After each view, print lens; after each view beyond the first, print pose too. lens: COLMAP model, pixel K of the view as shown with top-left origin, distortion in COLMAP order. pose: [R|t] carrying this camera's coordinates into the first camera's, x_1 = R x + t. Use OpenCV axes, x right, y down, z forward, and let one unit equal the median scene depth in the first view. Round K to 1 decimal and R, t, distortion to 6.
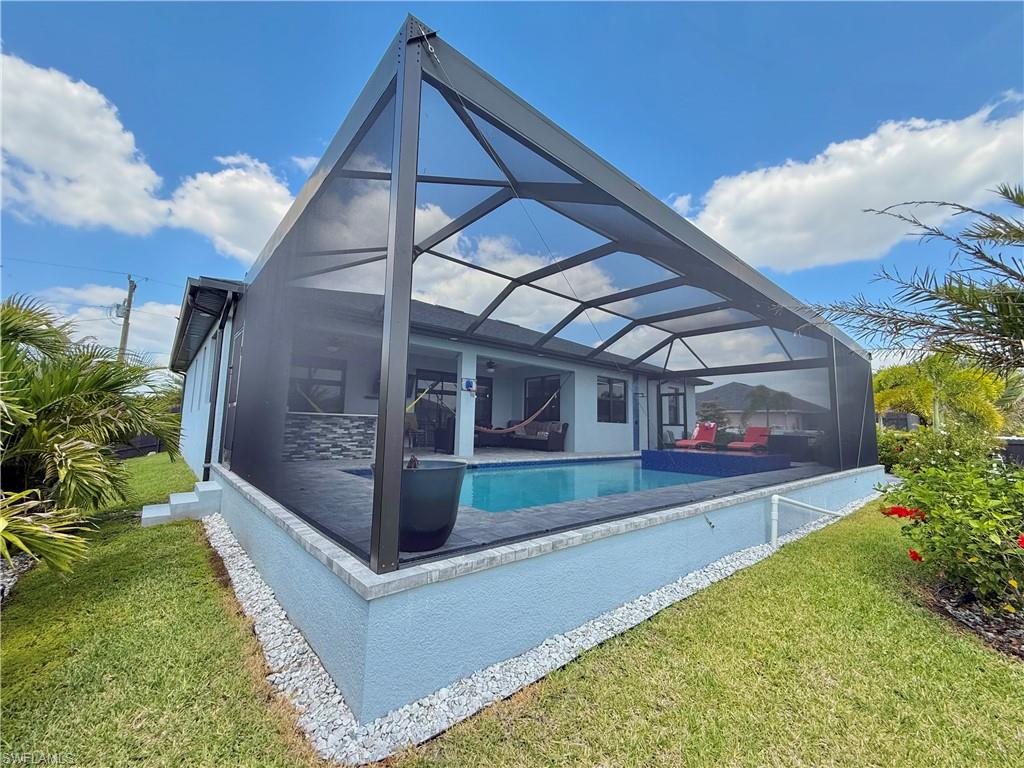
lens RADIAL K [[410.4, 0, 512.0], [0, 410.4, 384.0], [0, 0, 1]] dist [0.044847, -0.000001]
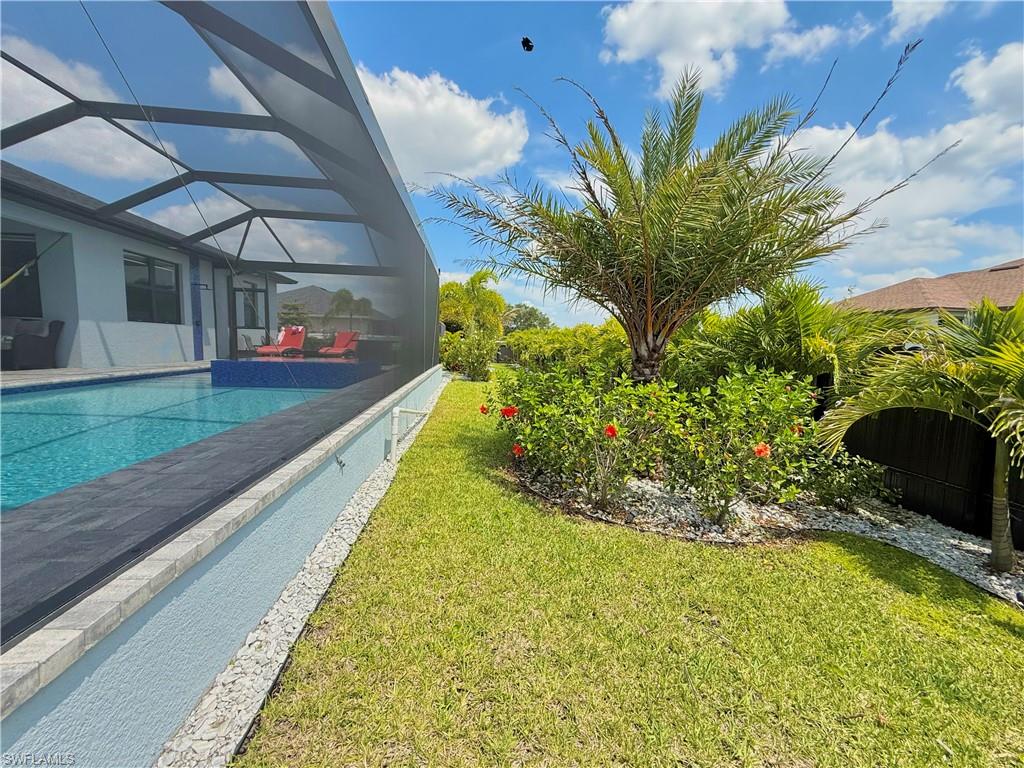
lens RADIAL K [[407.5, 0, 509.0], [0, 407.5, 385.2], [0, 0, 1]] dist [0.001965, 0.000295]
pose [[0.582731, -0.086514, 0.808047, 0.024654], [-0.102145, 0.978634, 0.178441, 0.013845], [-0.806220, -0.186521, 0.561444, 0.114859]]
